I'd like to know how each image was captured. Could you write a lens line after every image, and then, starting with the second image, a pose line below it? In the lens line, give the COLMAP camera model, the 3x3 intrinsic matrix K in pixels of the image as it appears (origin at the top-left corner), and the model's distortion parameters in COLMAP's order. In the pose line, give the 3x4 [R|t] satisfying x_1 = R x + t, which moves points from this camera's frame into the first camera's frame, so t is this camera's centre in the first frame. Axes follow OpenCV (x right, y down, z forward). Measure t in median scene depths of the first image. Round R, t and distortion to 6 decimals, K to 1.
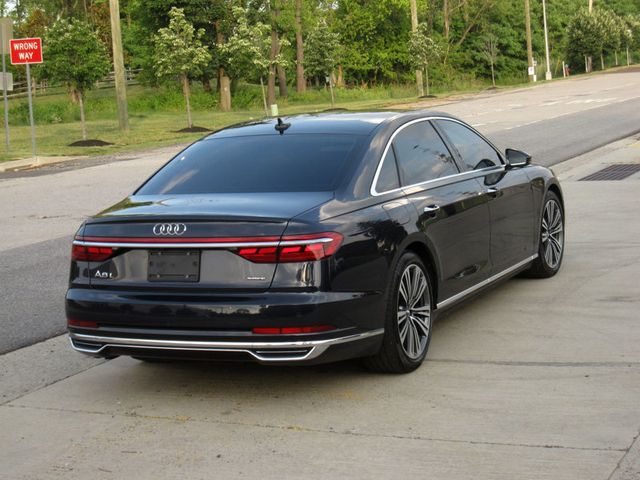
lens RADIAL K [[1249.1, 0, 323.1], [0, 1249.1, 238.4], [0, 0, 1]] dist [-0.158695, 0.000000]
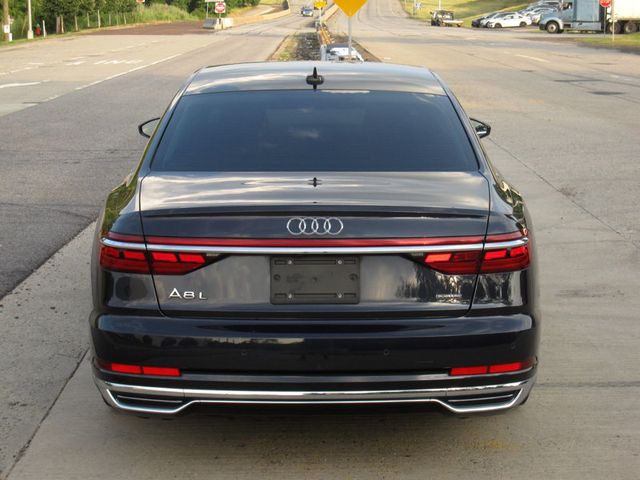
lens RADIAL K [[1249.1, 0, 320.8], [0, 1249.1, 237.9], [0, 0, 1]] dist [-0.158695, 0.000000]
pose [[0.901810, -0.010514, 0.432005, -0.404387], [-0.002503, 0.999560, 0.029552, -0.020581], [-0.432126, -0.027732, 0.901387, 0.386490]]
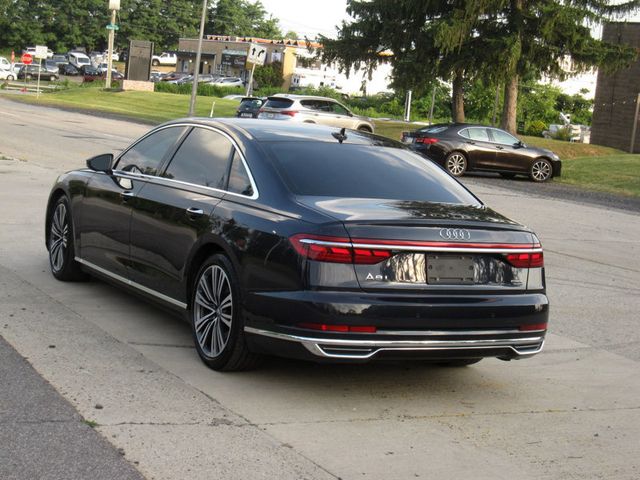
lens RADIAL K [[1249.1, 0, 319.7], [0, 1249.1, 241.4], [0, 0, 1]] dist [-0.158695, 0.000000]
pose [[0.589236, 0.030938, 0.807369, -1.020161], [-0.026513, 0.999469, -0.018950, 0.021051], [-0.807526, -0.010240, 0.589743, 0.466154]]
